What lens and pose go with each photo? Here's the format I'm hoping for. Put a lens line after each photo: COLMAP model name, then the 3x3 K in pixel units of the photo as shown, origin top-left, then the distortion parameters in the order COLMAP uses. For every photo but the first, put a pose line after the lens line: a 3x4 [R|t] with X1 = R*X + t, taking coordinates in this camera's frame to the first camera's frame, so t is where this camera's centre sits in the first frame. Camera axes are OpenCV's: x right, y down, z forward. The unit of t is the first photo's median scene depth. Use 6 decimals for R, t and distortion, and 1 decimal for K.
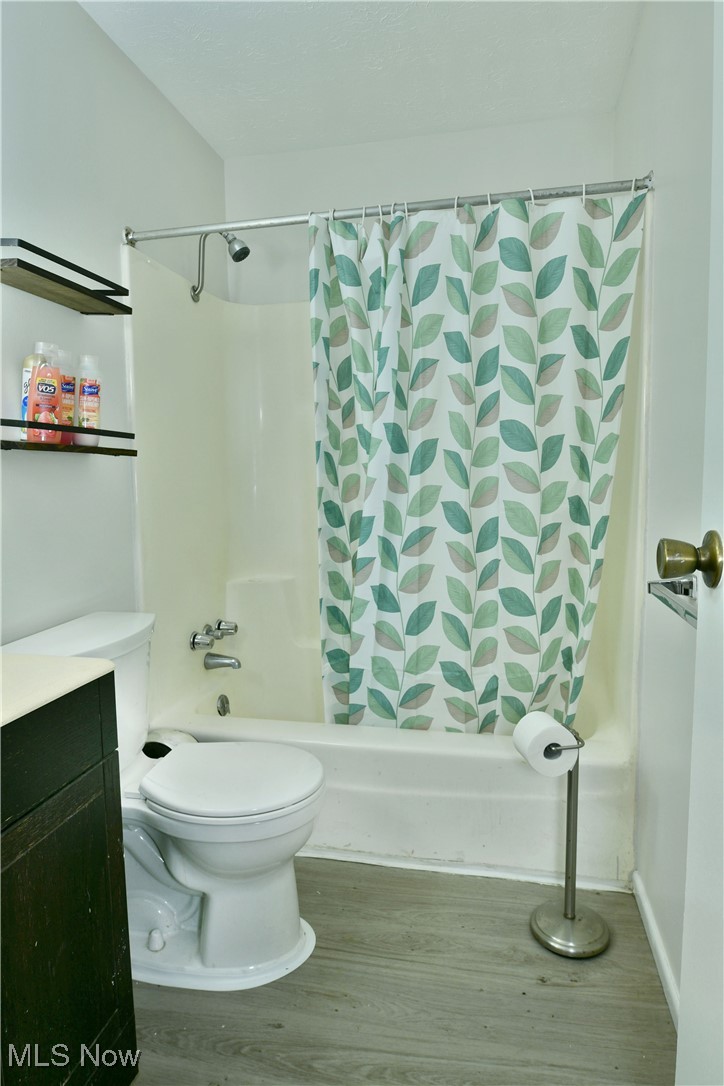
lens RADIAL K [[658.3, 0, 356.3], [0, 658.3, 547.7], [0, 0, 1]] dist [-0.009700, -0.008518]
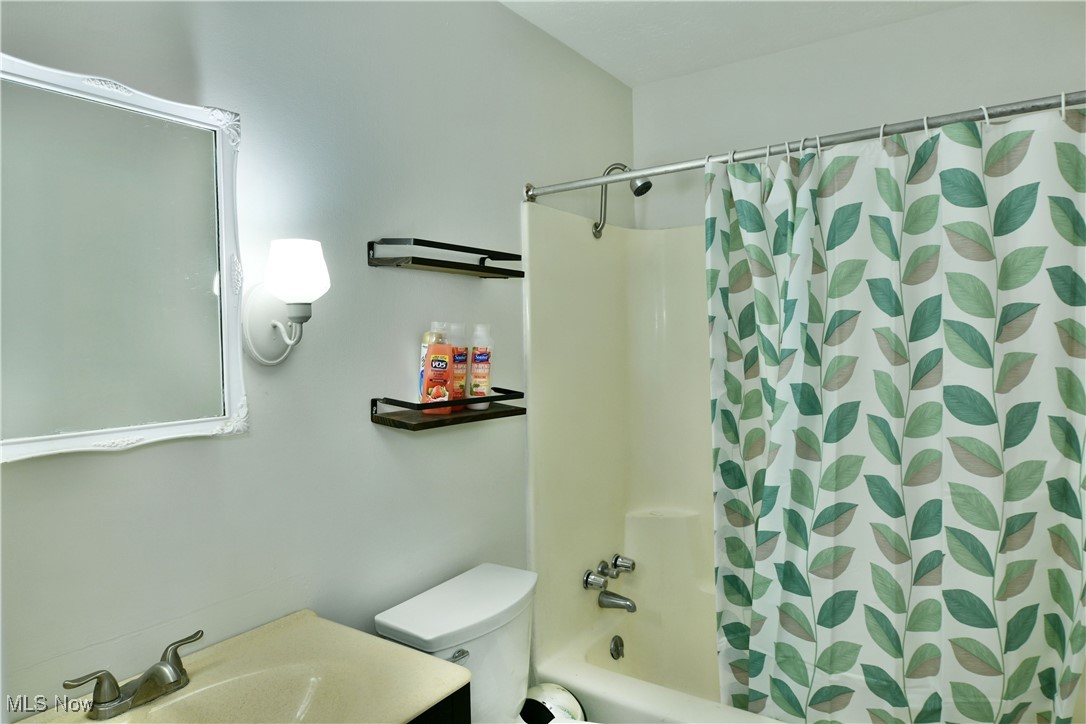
lens RADIAL K [[658.3, 0, 536.4], [0, 658.3, 356.6], [0, 0, 1]] dist [-0.009700, -0.008518]
pose [[0.924319, 0.011877, -0.381437, 0.061060], [-0.034278, 0.998059, -0.051987, -0.163756], [0.380079, 0.061128, 0.922932, 0.064449]]
